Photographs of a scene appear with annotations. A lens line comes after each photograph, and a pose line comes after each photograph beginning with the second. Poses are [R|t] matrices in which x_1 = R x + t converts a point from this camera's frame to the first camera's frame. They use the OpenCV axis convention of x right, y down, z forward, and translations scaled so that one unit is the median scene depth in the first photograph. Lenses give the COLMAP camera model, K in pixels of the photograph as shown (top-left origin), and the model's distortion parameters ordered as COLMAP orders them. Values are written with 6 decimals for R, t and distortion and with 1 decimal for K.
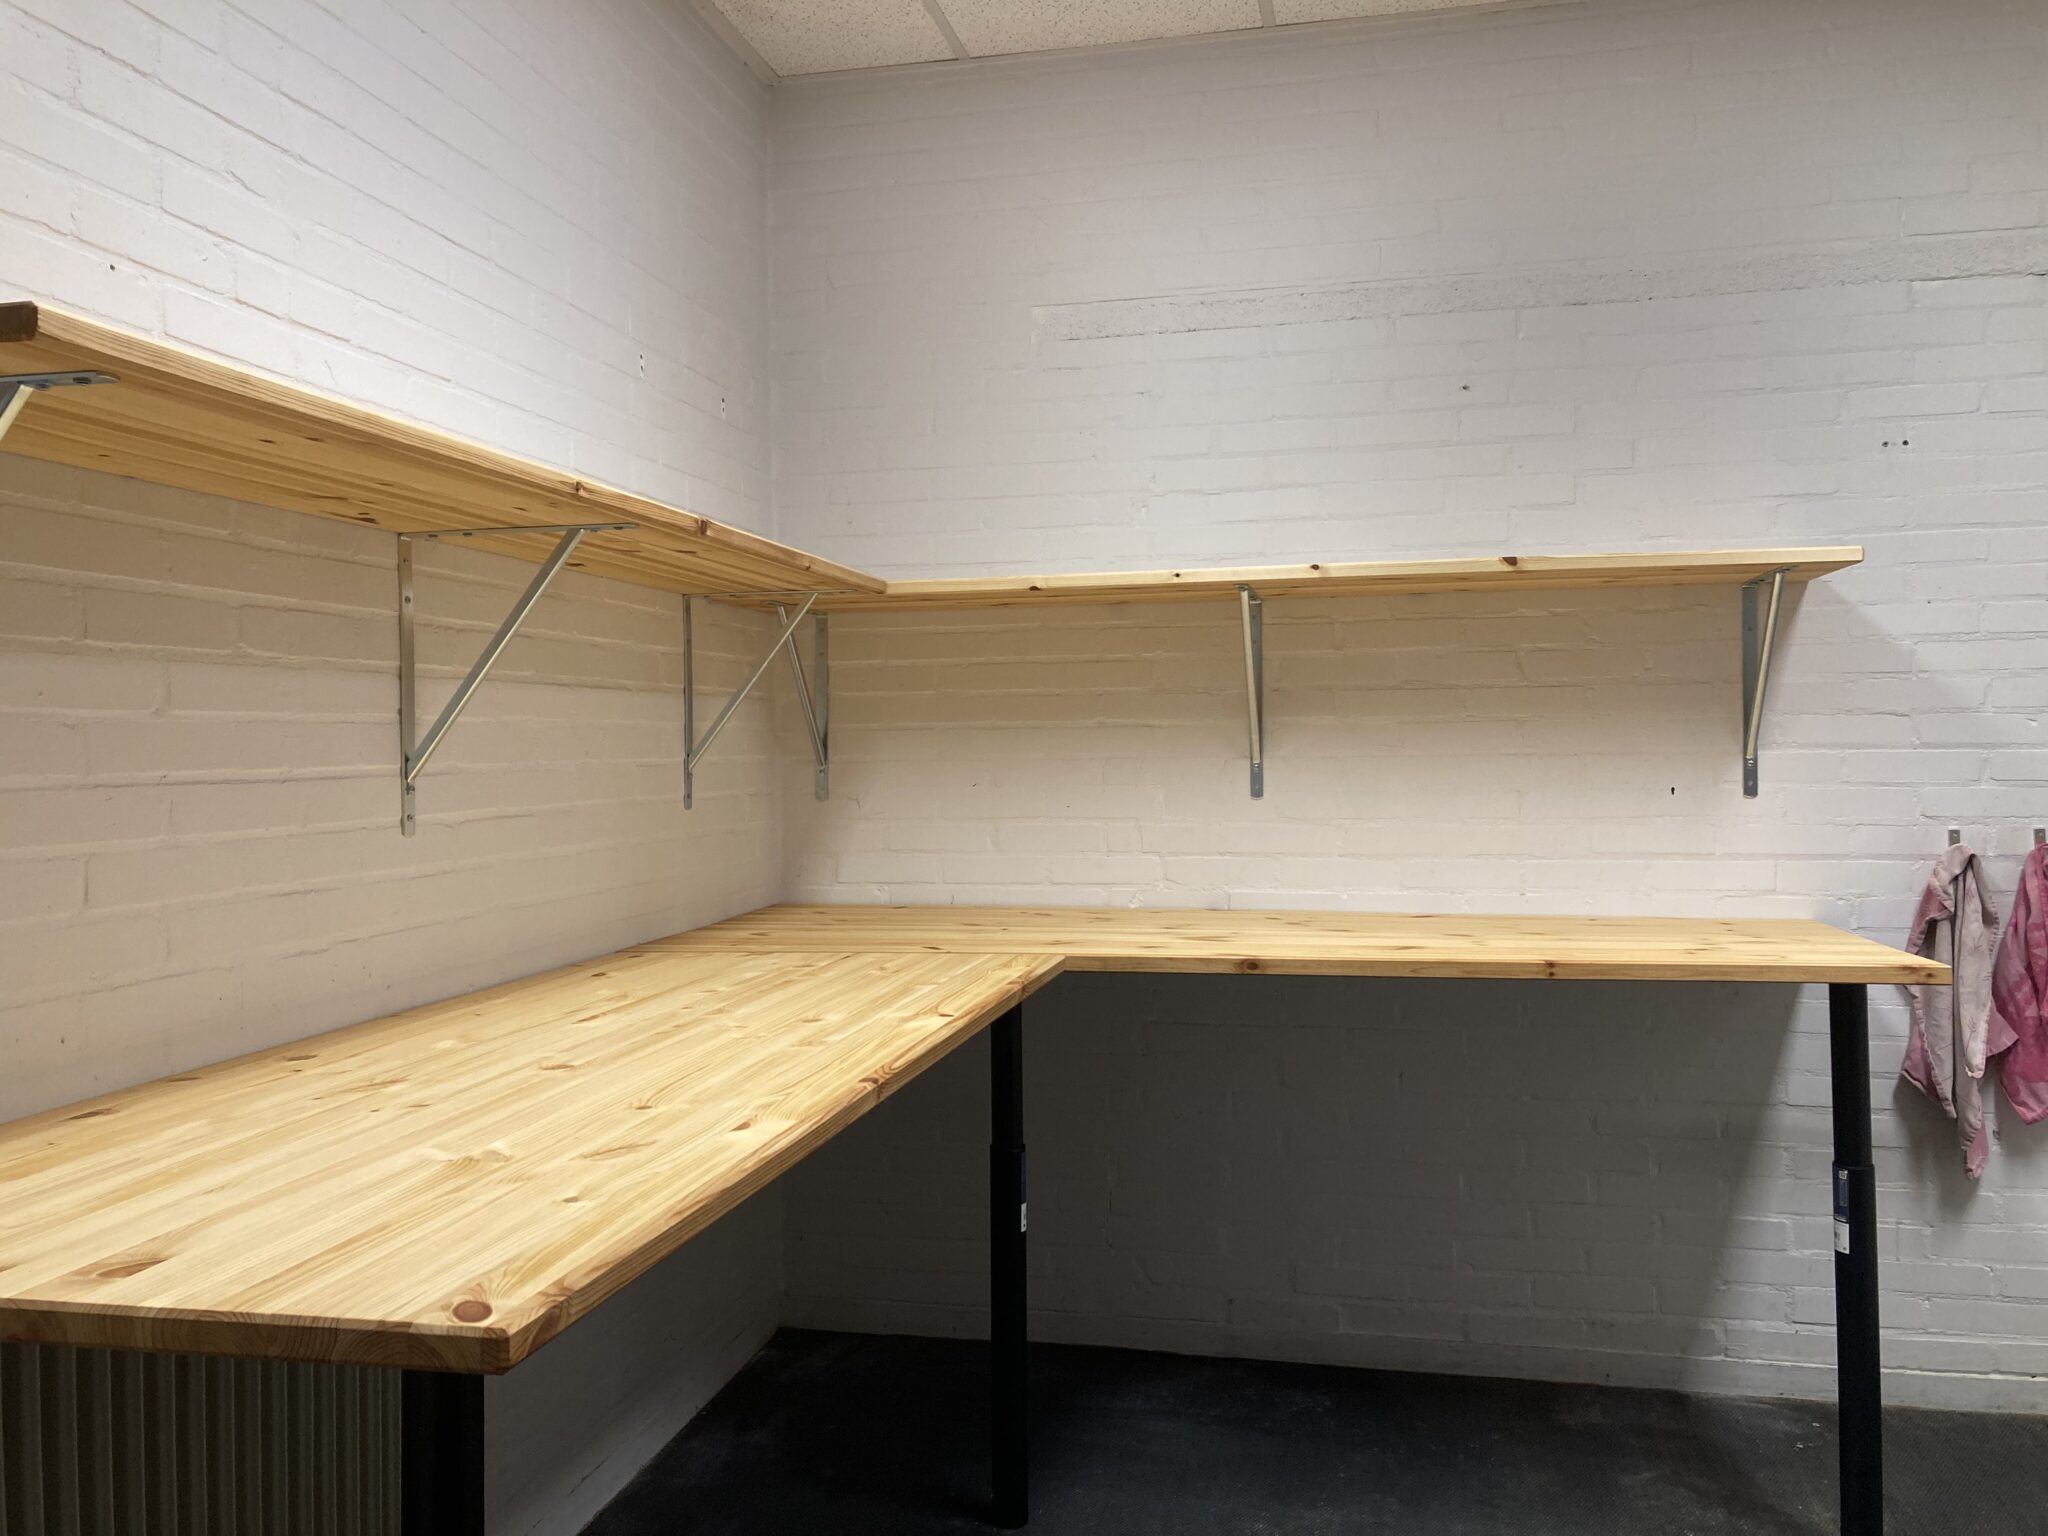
lens RADIAL K [[1677.3, 0, 1024.0], [0, 1677.3, 768.0], [0, 0, 1]] dist [0.036909, -0.057511]
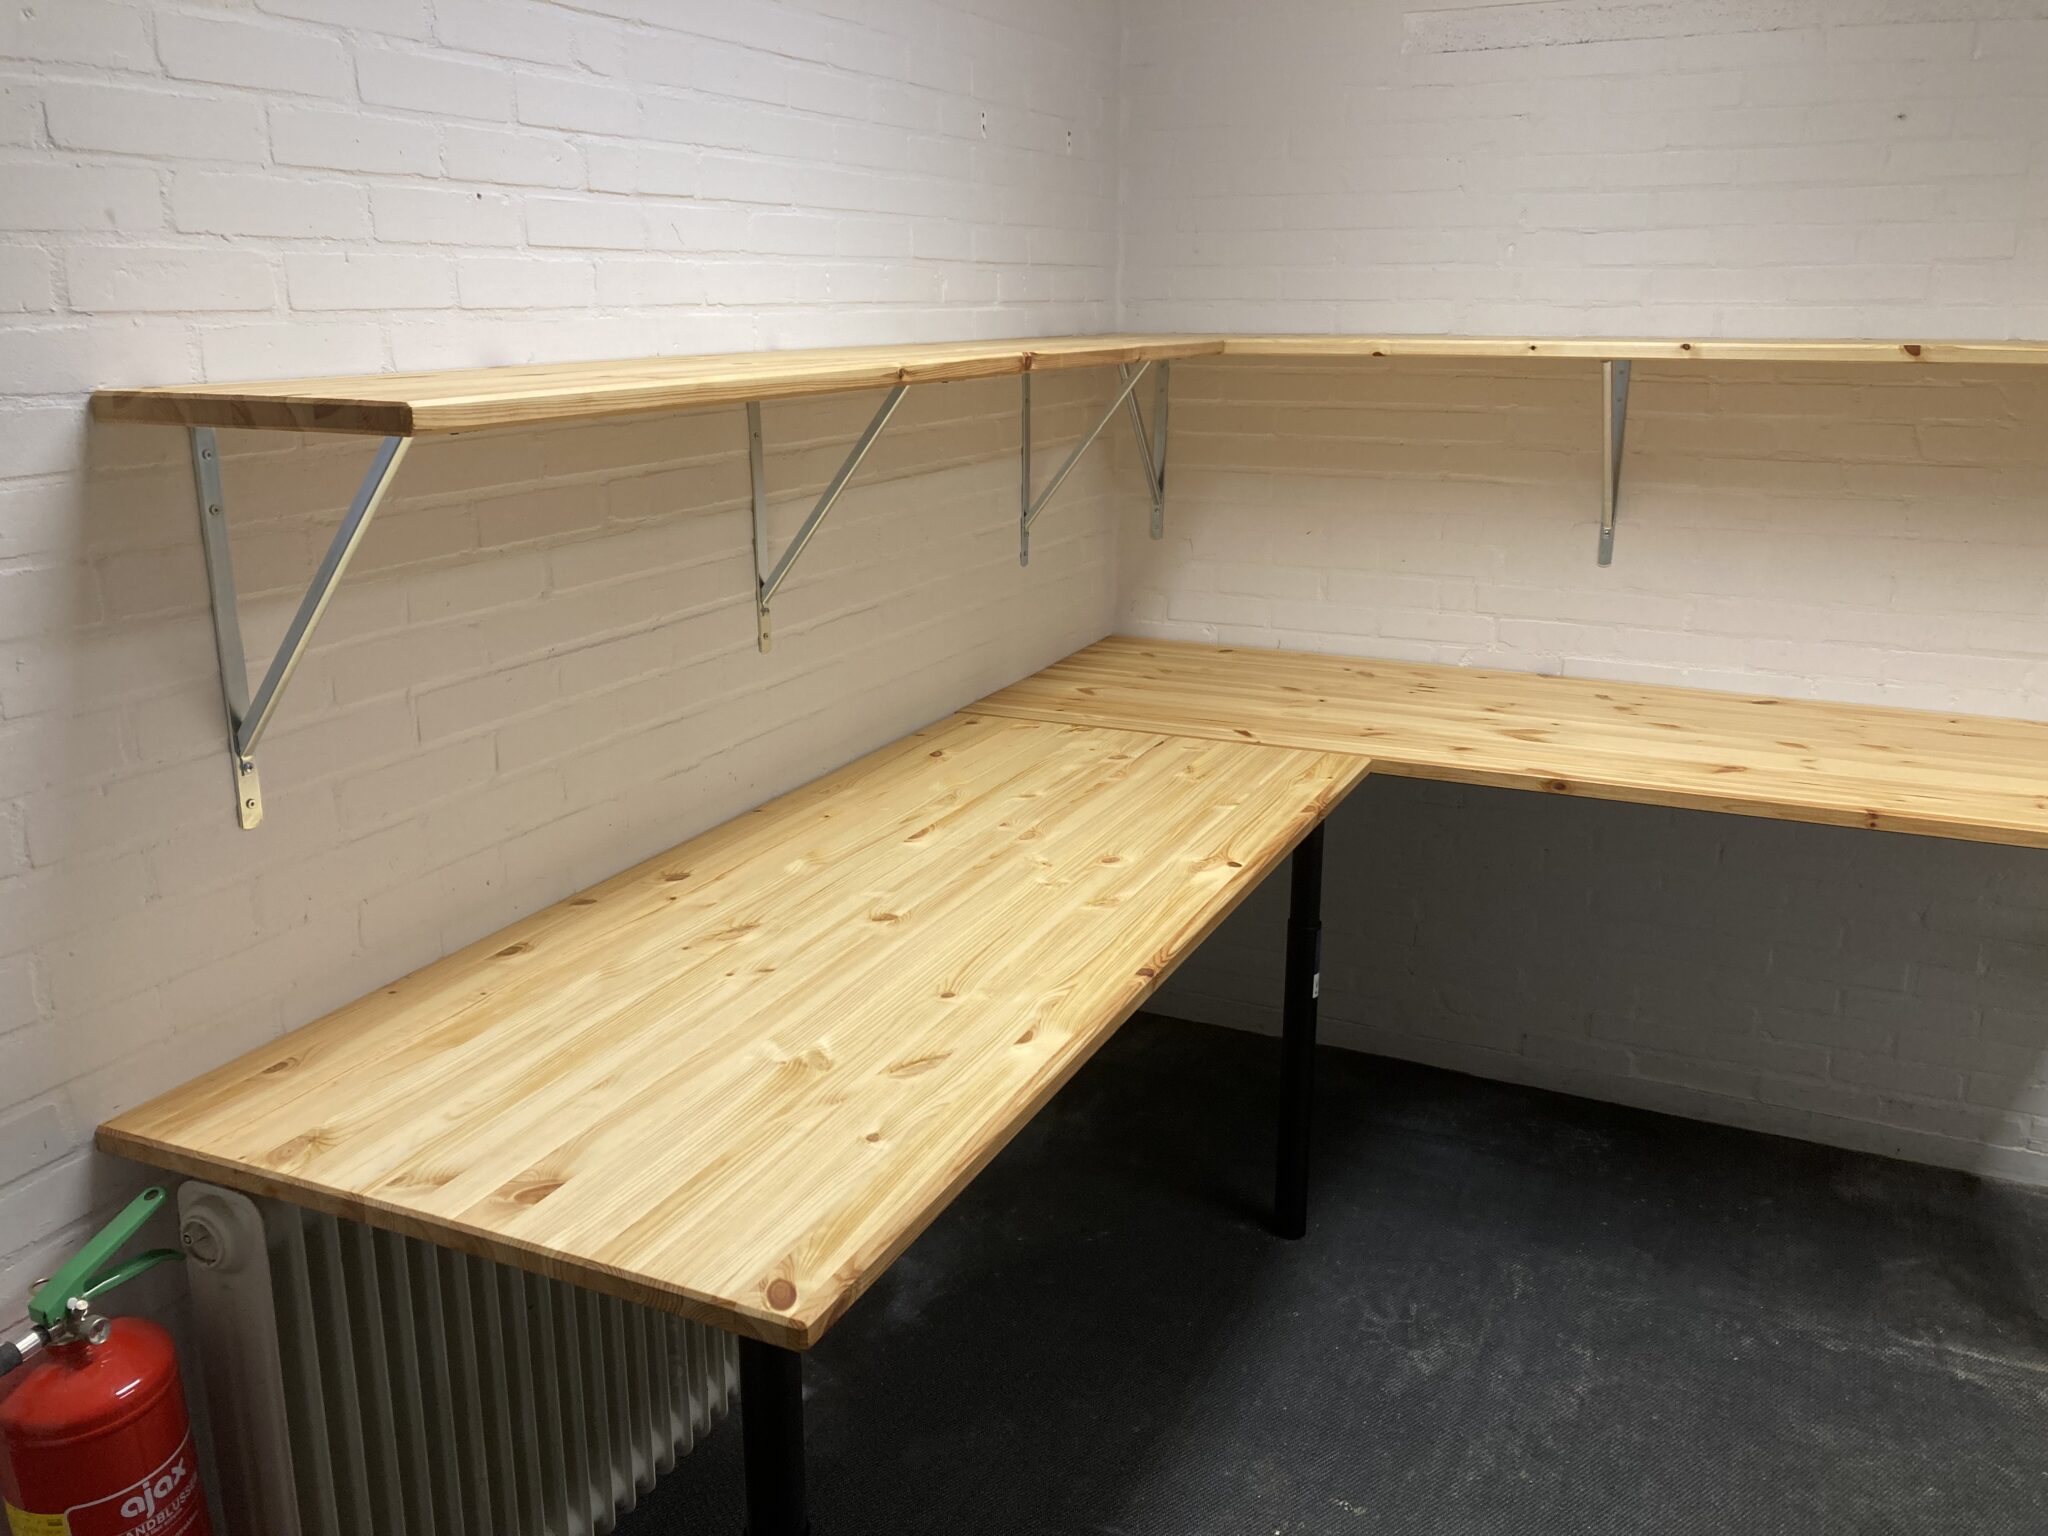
lens RADIAL K [[1677.3, 0, 1024.0], [0, 1677.3, 768.0], [0, 0, 1]] dist [0.036909, -0.057511]
pose [[0.974516, 0.075765, -0.211135, 0.042795], [-0.015200, 0.961373, 0.274829, -0.199091], [0.223802, -0.264616, 0.938025, -0.021470]]
